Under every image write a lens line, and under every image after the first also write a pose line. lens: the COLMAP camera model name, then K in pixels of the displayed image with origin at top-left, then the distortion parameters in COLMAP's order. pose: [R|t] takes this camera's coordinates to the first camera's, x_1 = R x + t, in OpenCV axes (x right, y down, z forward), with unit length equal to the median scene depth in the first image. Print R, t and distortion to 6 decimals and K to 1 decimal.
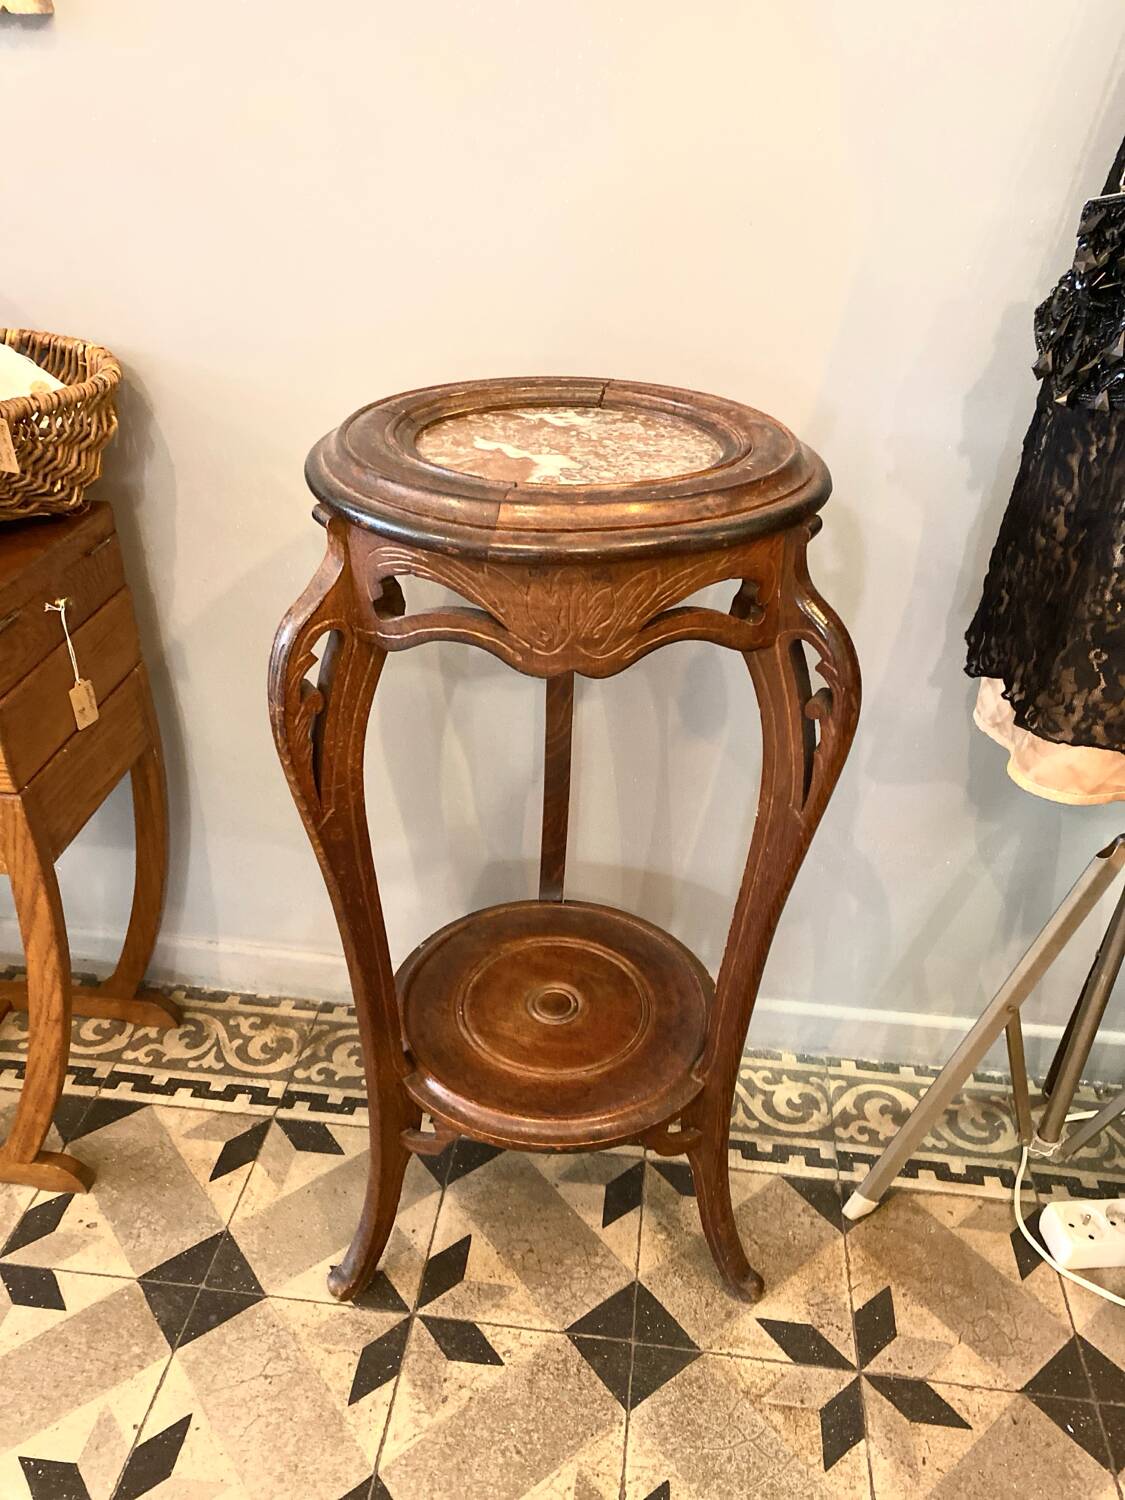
lens RADIAL K [[1134.7, 0, 589.0], [0, 1134.7, 744.9], [0, 0, 1]] dist [0.035640, -0.034544]
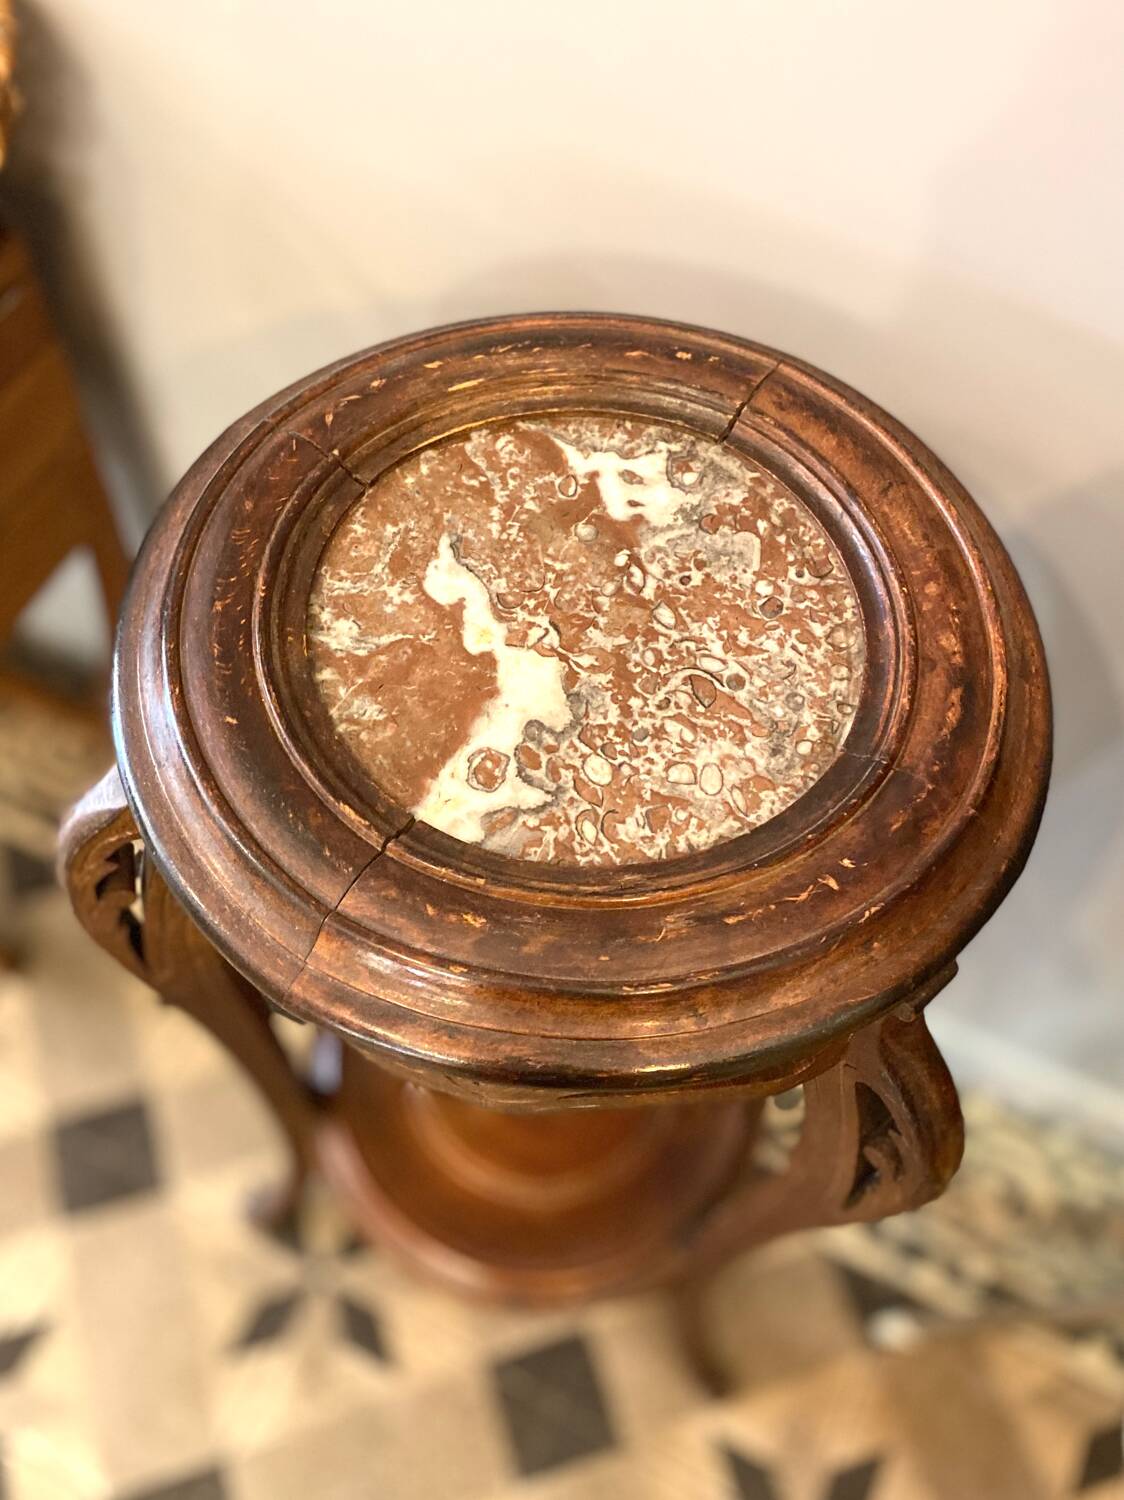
lens RADIAL K [[1442.2, 0, 552.1], [0, 1442.2, 693.9], [0, 0, 1]] dist [0.050840, 0.000000]
pose [[0.938640, 0.293793, -0.180665, 0.078536], [-0.185813, 0.872064, 0.452744, -0.414583], [0.290564, -0.391394, 0.873145, 0.282526]]
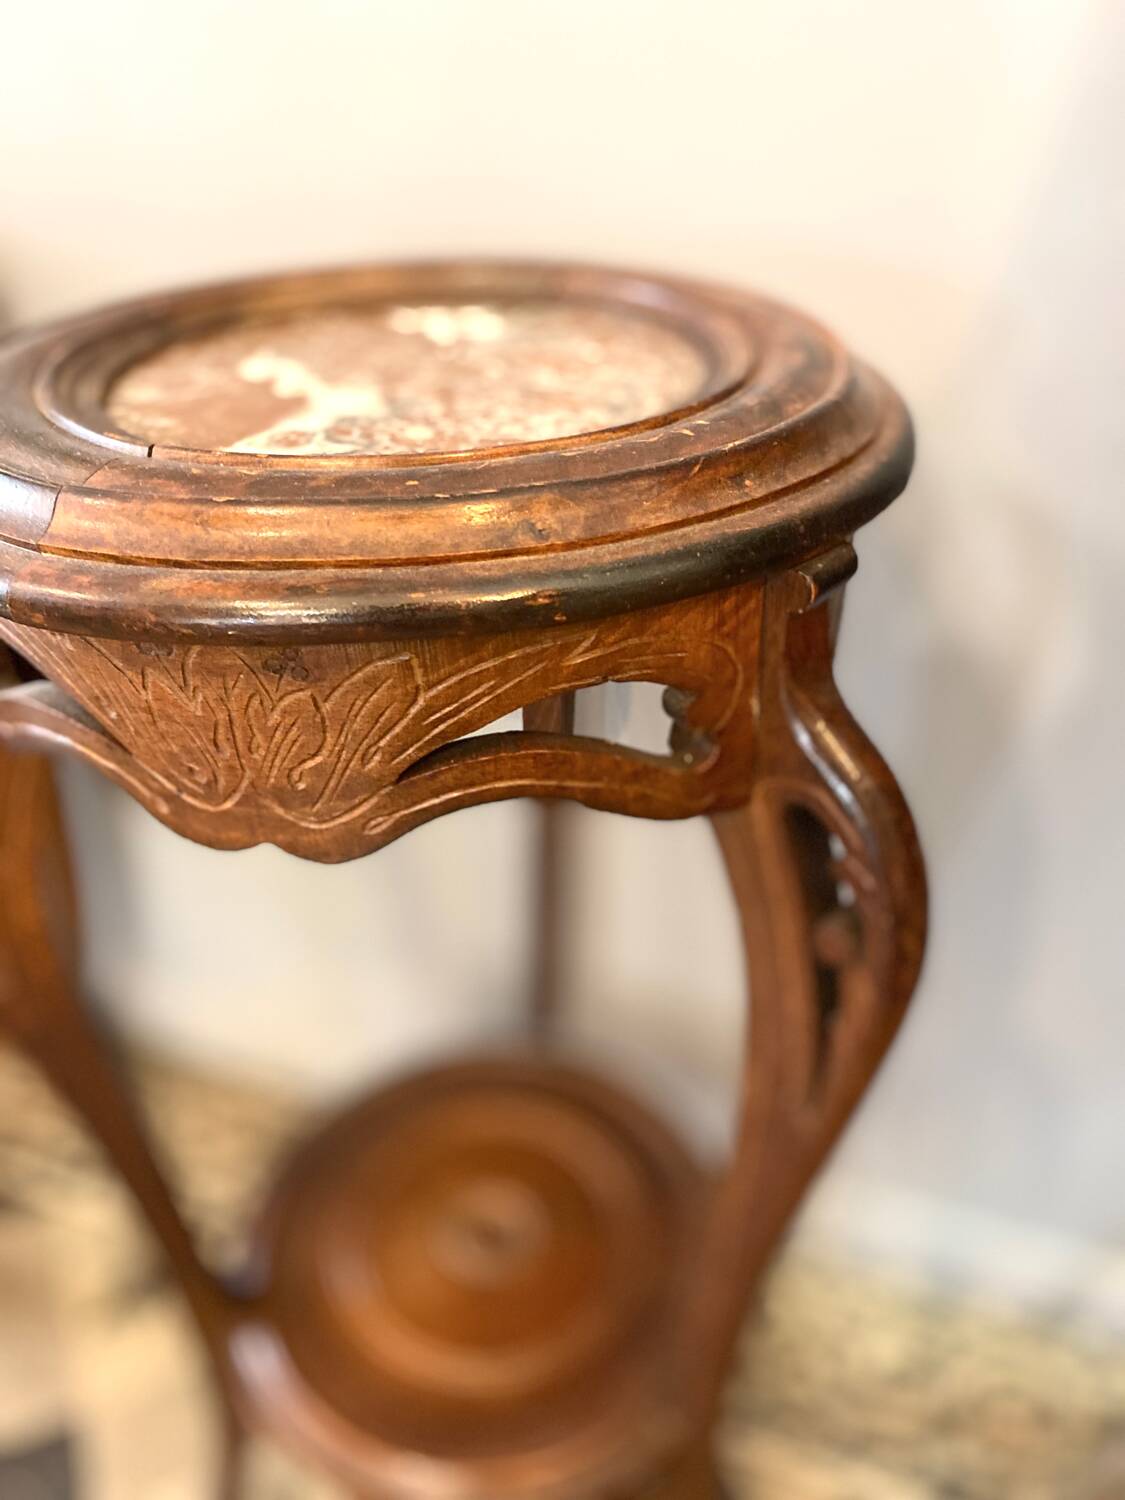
lens RADIAL K [[1185.9, 0, 568.8], [0, 1185.9, 744.8], [0, 0, 1]] dist [0.040500, -0.037218]
pose [[0.968552, 0.099846, -0.227900, 0.148161], [-0.088581, 0.994311, 0.059160, -0.100110], [0.232510, -0.037112, 0.971886, 0.365704]]
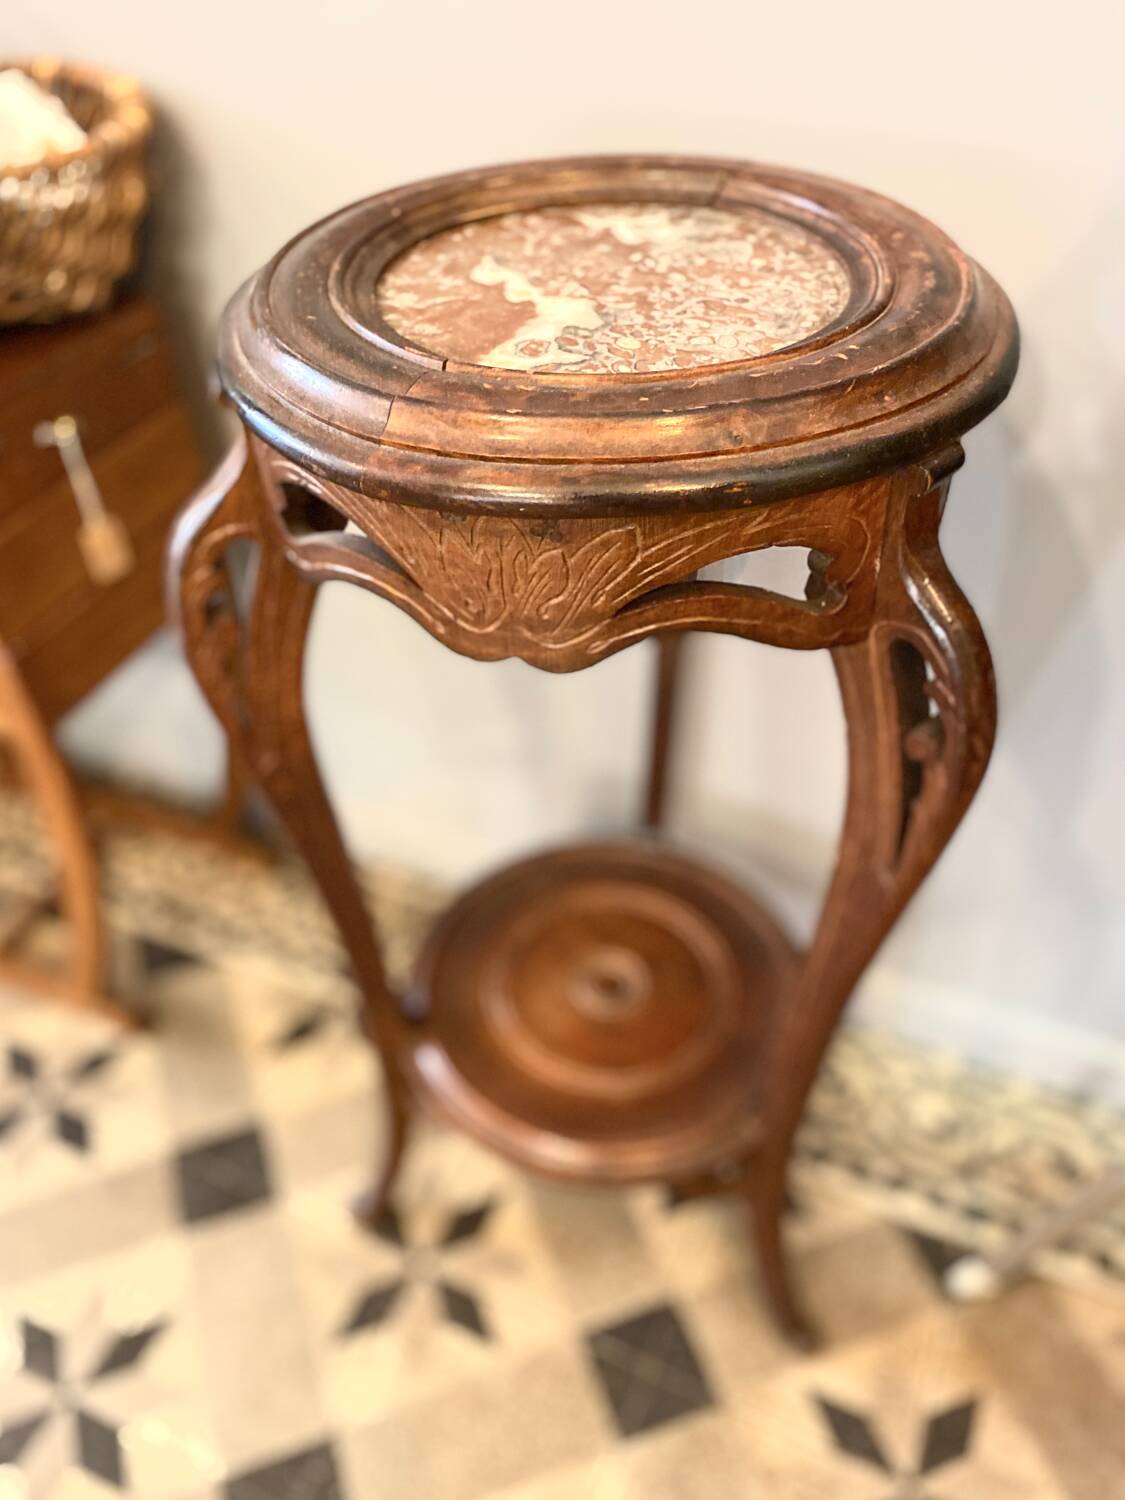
lens RADIAL K [[1185.9, 0, 572.1], [0, 1185.9, 777.1], [0, 0, 1]] dist [0.040500, -0.037218]
pose [[0.950489, 0.171666, -0.259038, 0.142002], [-0.111841, 0.966684, 0.230248, -0.109558], [0.289934, -0.189877, 0.938022, 0.228780]]
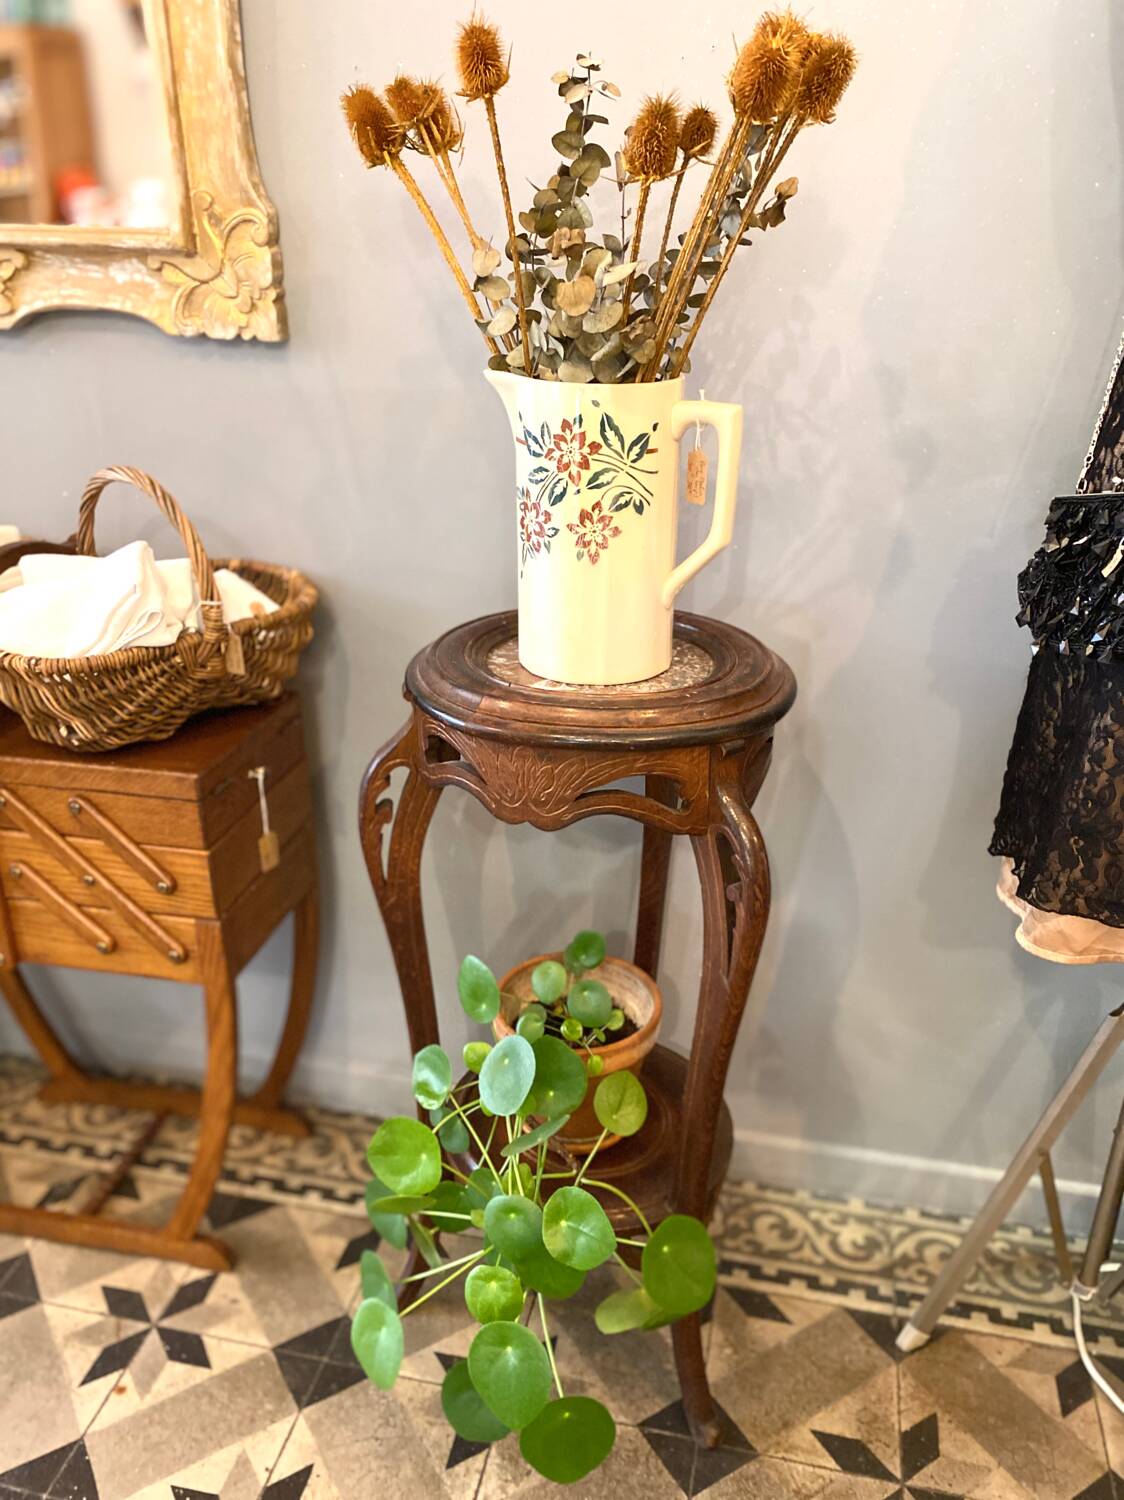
lens RADIAL K [[1185.9, 0, 589.3], [0, 1185.9, 767.3], [0, 0, 1]] dist [0.040500, -0.037218]
pose [[0.994576, 0.029041, -0.099873, 0.032371], [-0.041000, 0.991944, -0.119861, 0.014149], [0.095587, 0.123306, 0.987754, -0.254652]]
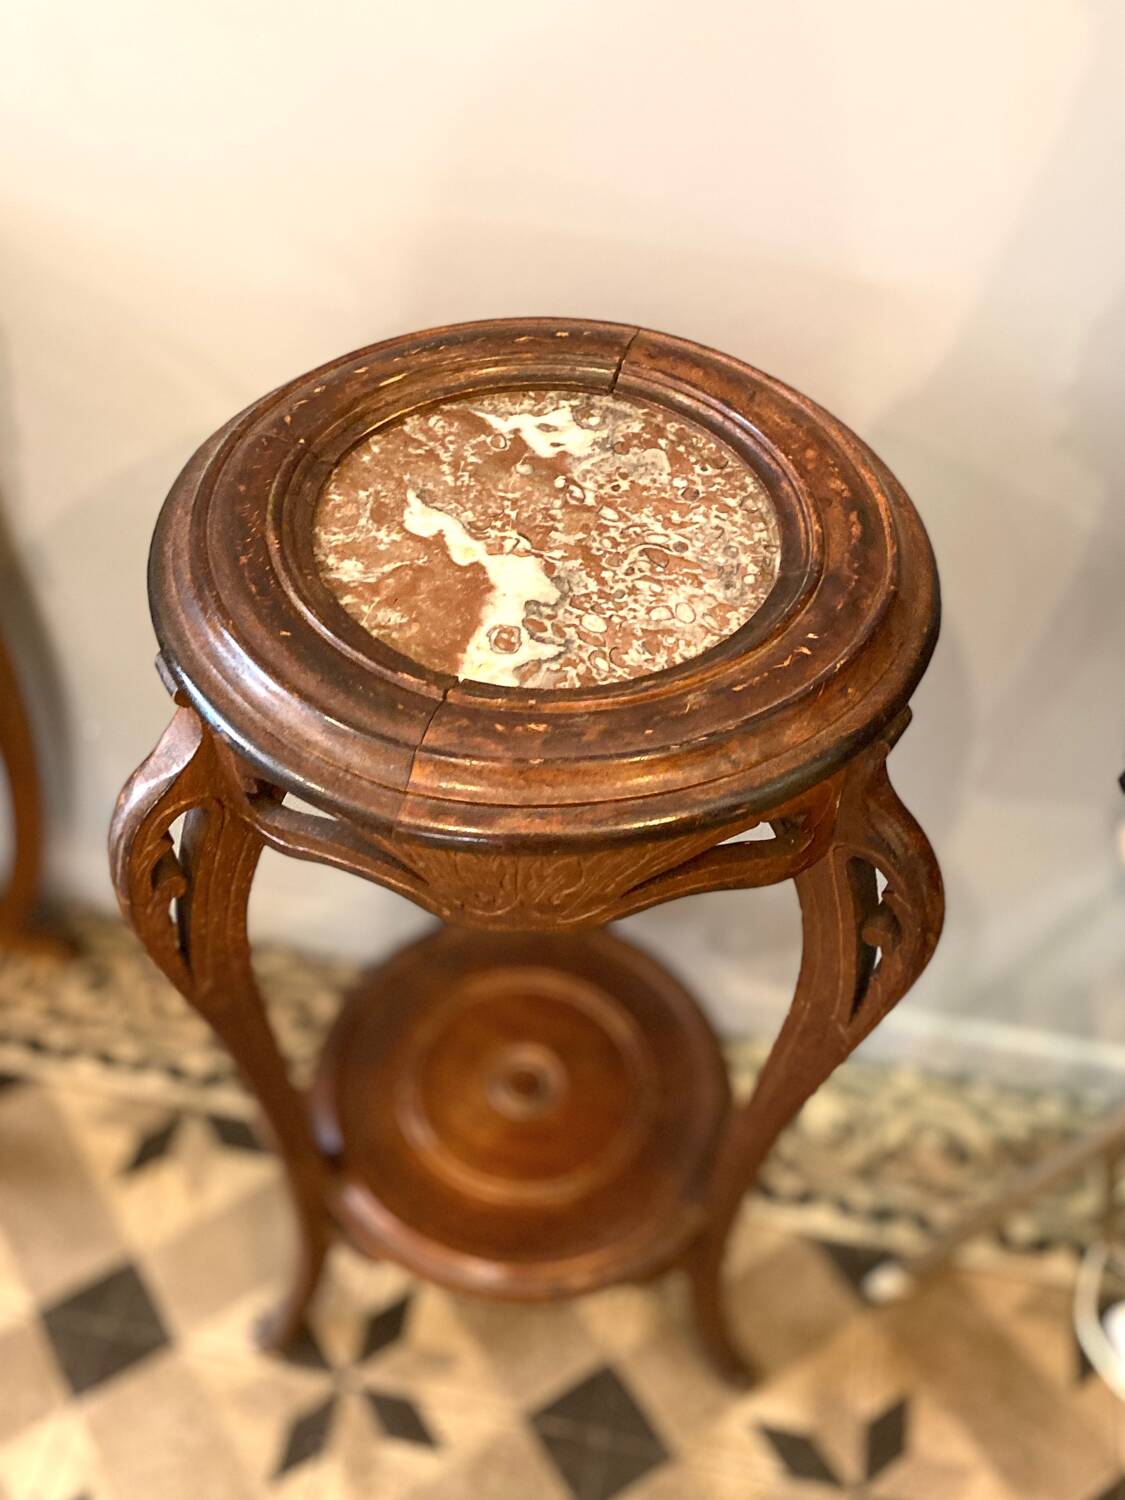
lens RADIAL K [[1442.2, 0, 566.6], [0, 1442.2, 779.7], [0, 0, 1]] dist [0.050840, 0.000000]
pose [[0.996435, 0.069212, -0.048233, 0.033431], [-0.050037, 0.945205, 0.322620, -0.300748], [0.067919, -0.319057, 0.945299, 0.123278]]
